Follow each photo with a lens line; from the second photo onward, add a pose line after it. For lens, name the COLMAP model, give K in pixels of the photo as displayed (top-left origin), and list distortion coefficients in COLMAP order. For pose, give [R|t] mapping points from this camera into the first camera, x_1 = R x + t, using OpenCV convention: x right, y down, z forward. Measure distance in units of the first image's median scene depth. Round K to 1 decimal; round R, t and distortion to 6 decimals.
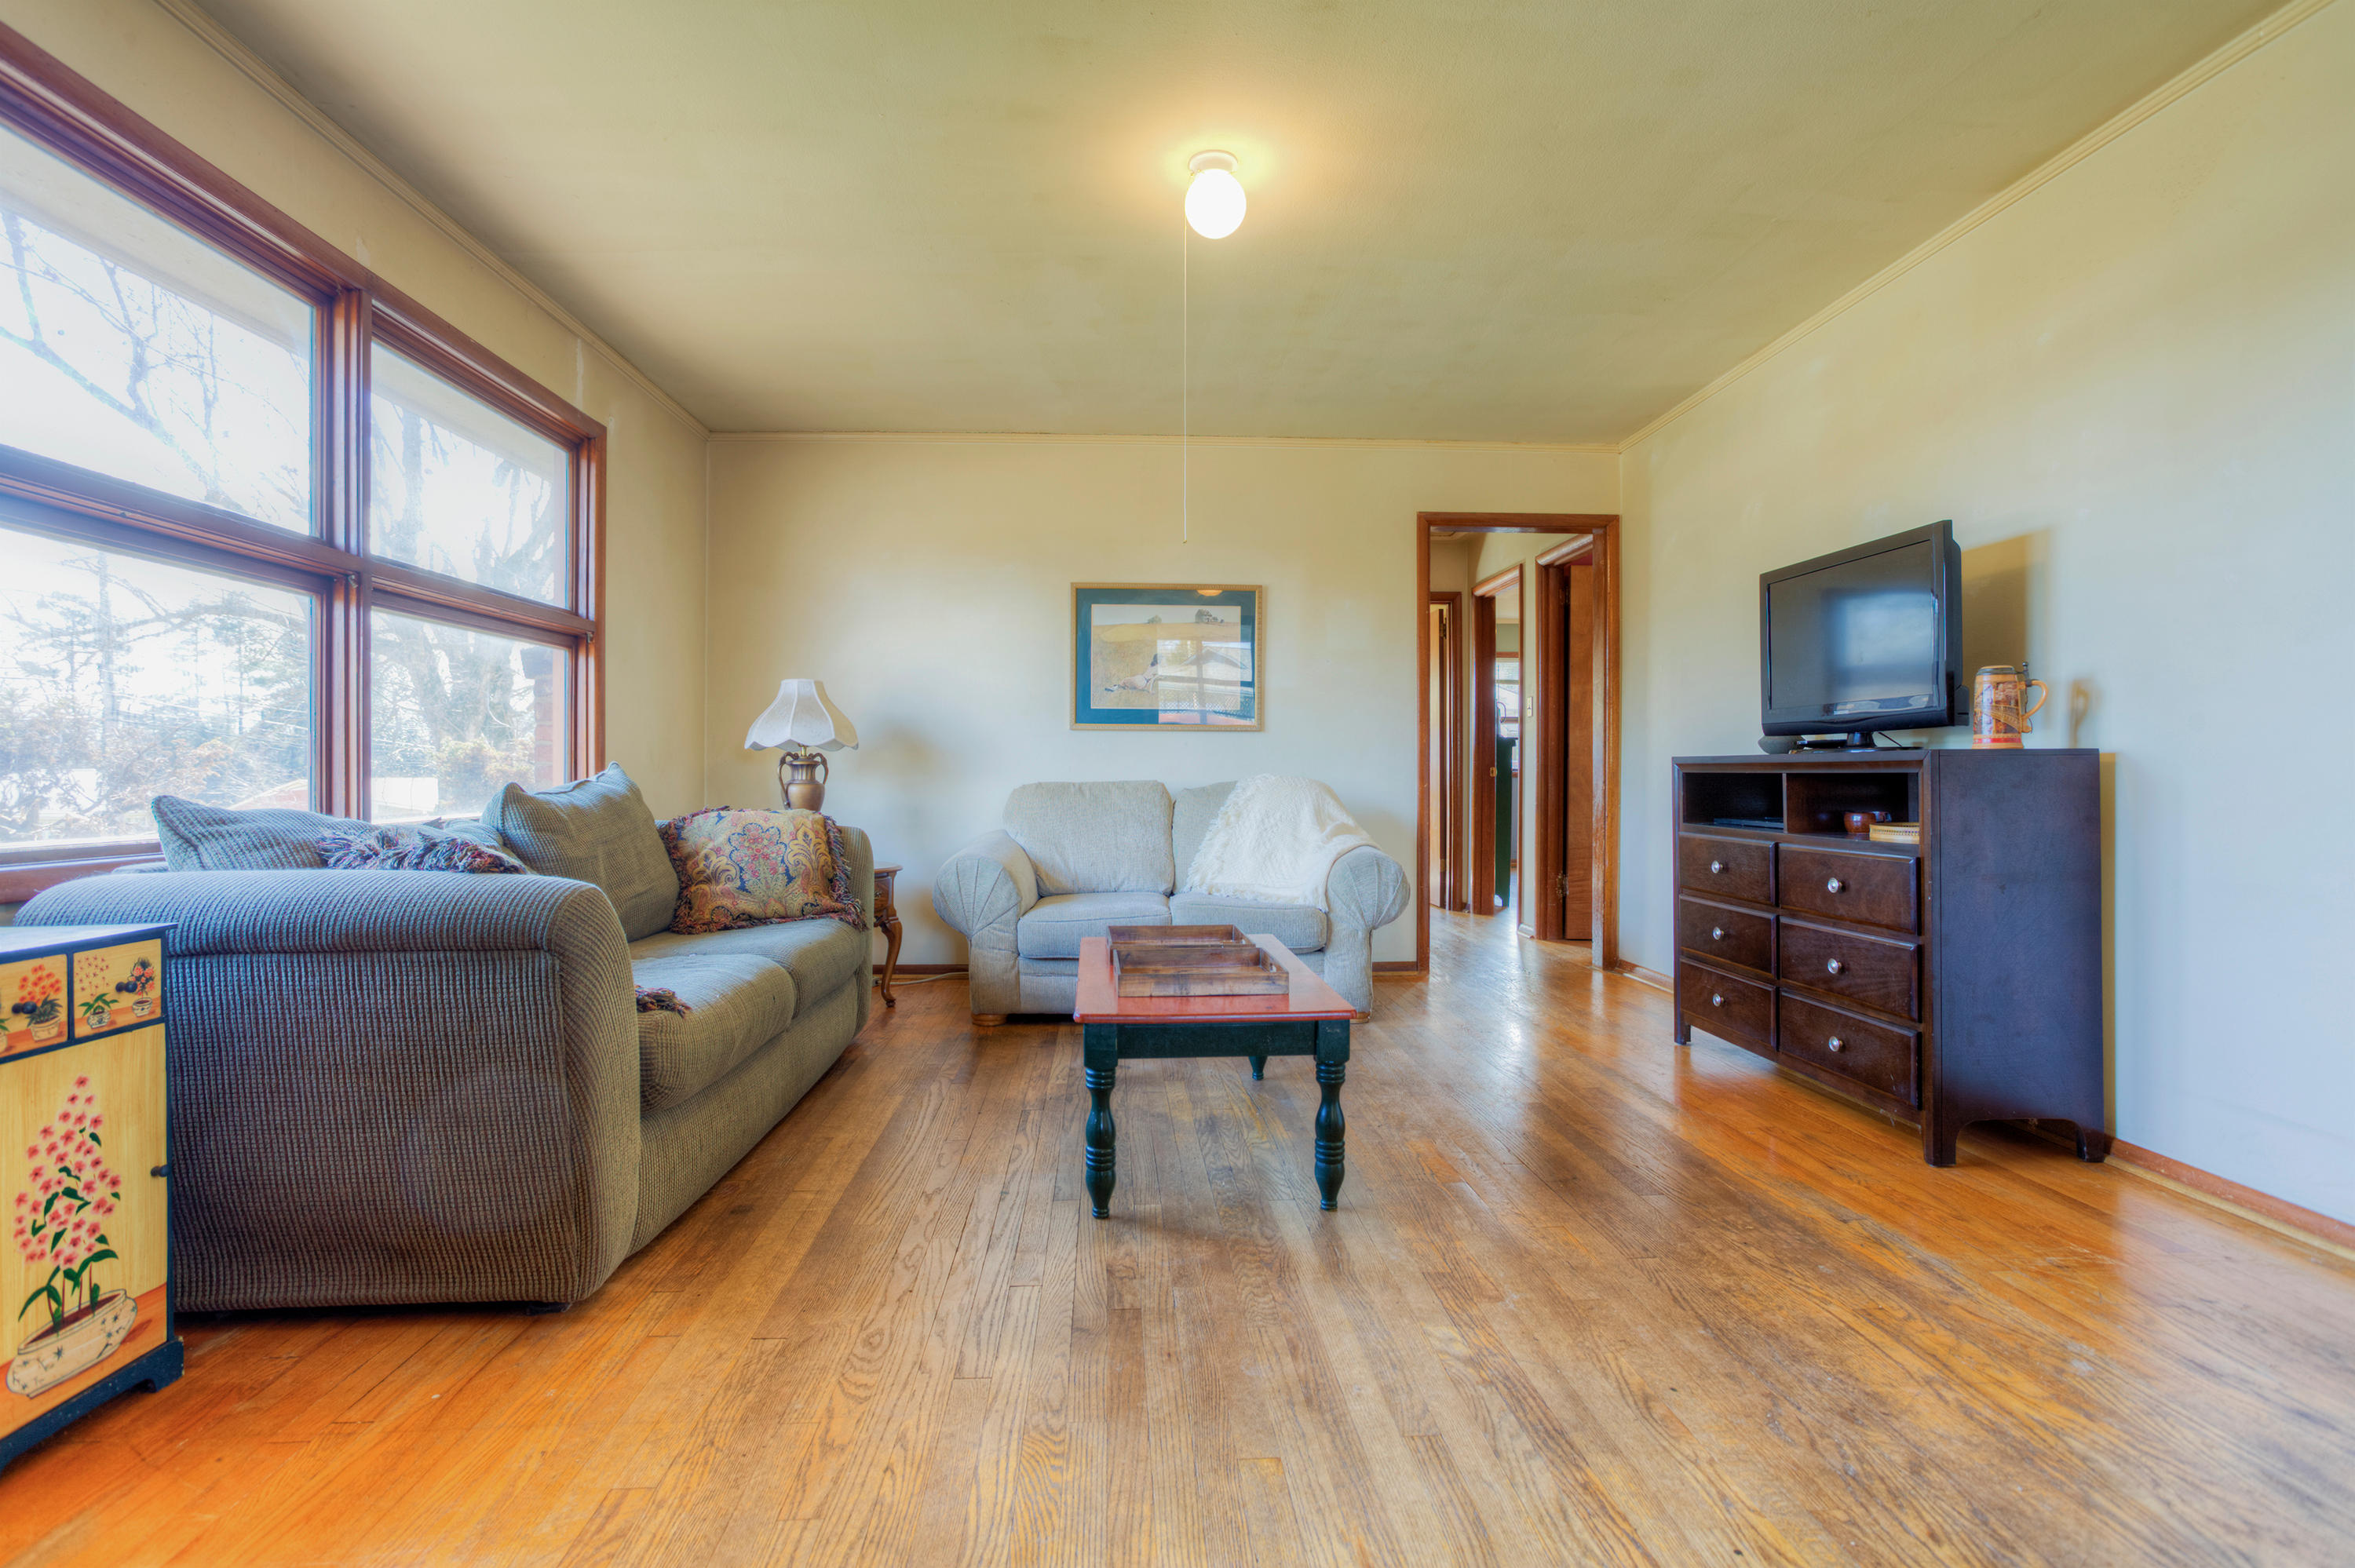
lens RADIAL K [[1138.5, 0, 1155.4], [0, 1138.5, 766.2], [0, 0, 1]] dist [-0.042225, 0.022878]
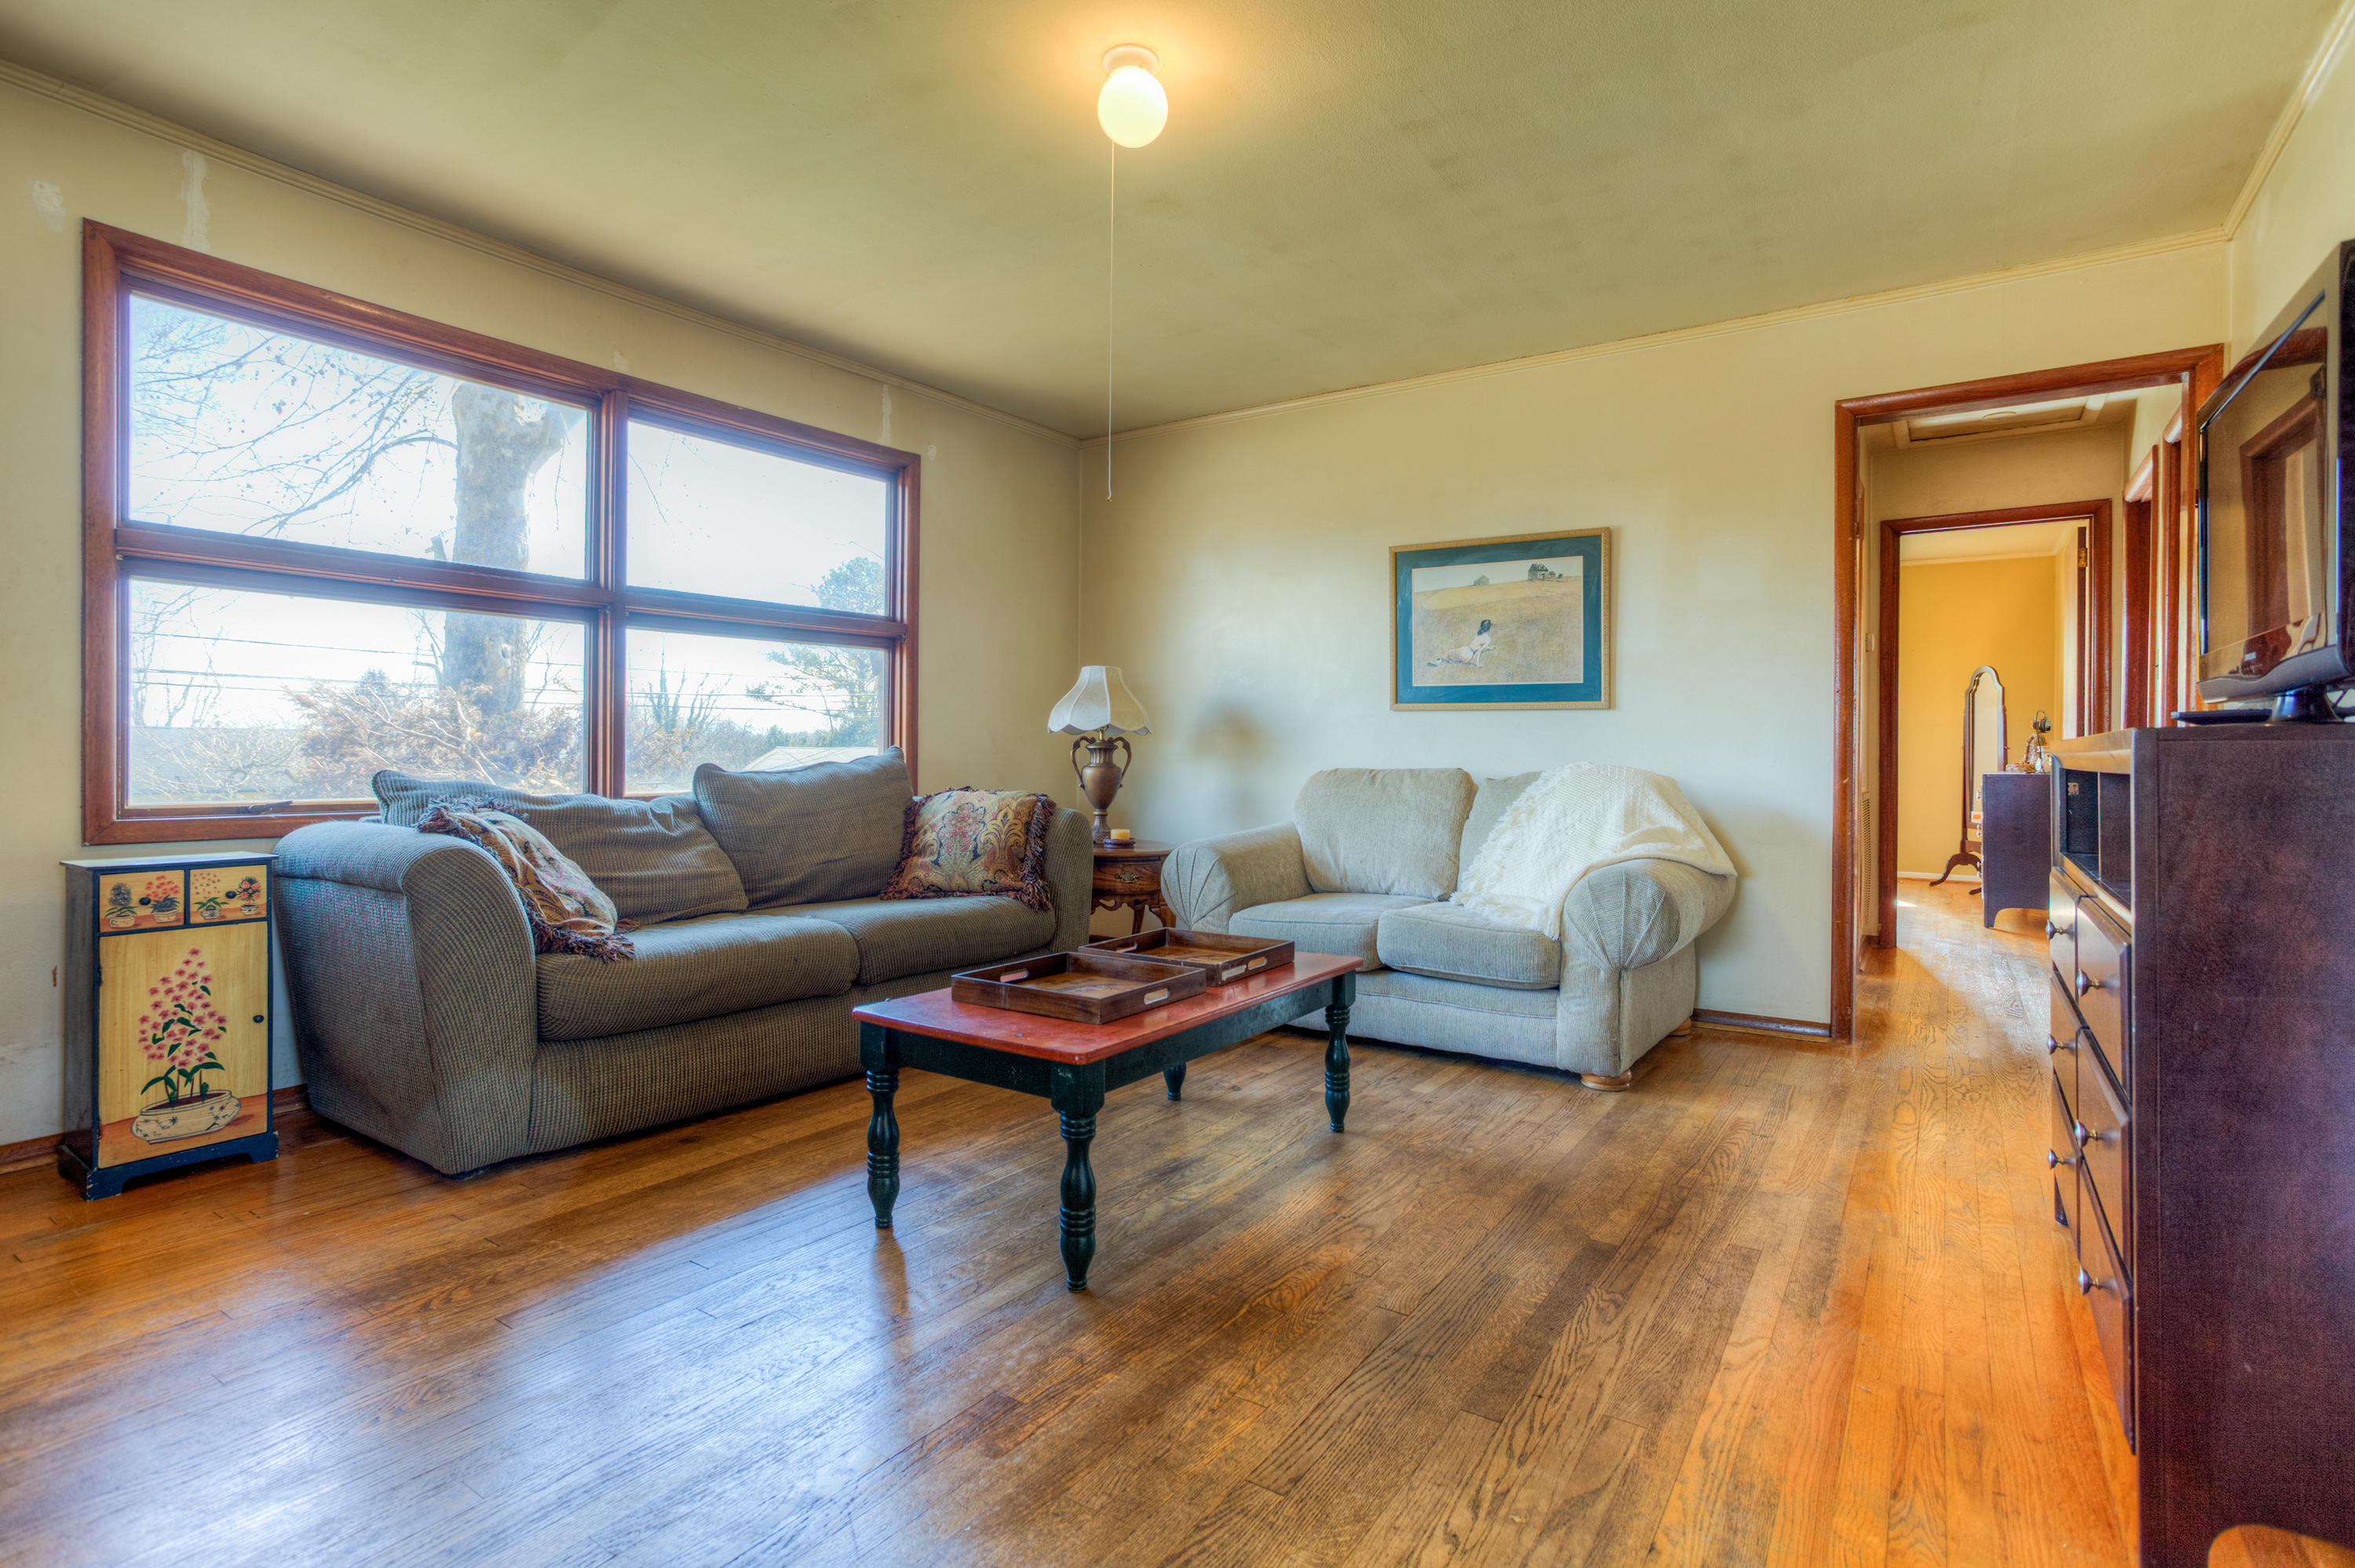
lens RADIAL K [[1138.5, 0, 1167.7], [0, 1138.5, 753.5], [0, 0, 1]] dist [-0.042225, 0.022878]
pose [[0.795705, 0.006146, -0.605653, 0.864778], [-0.003144, 0.999977, 0.006018, -0.007786], [0.605676, -0.002884, 0.795706, 0.469492]]
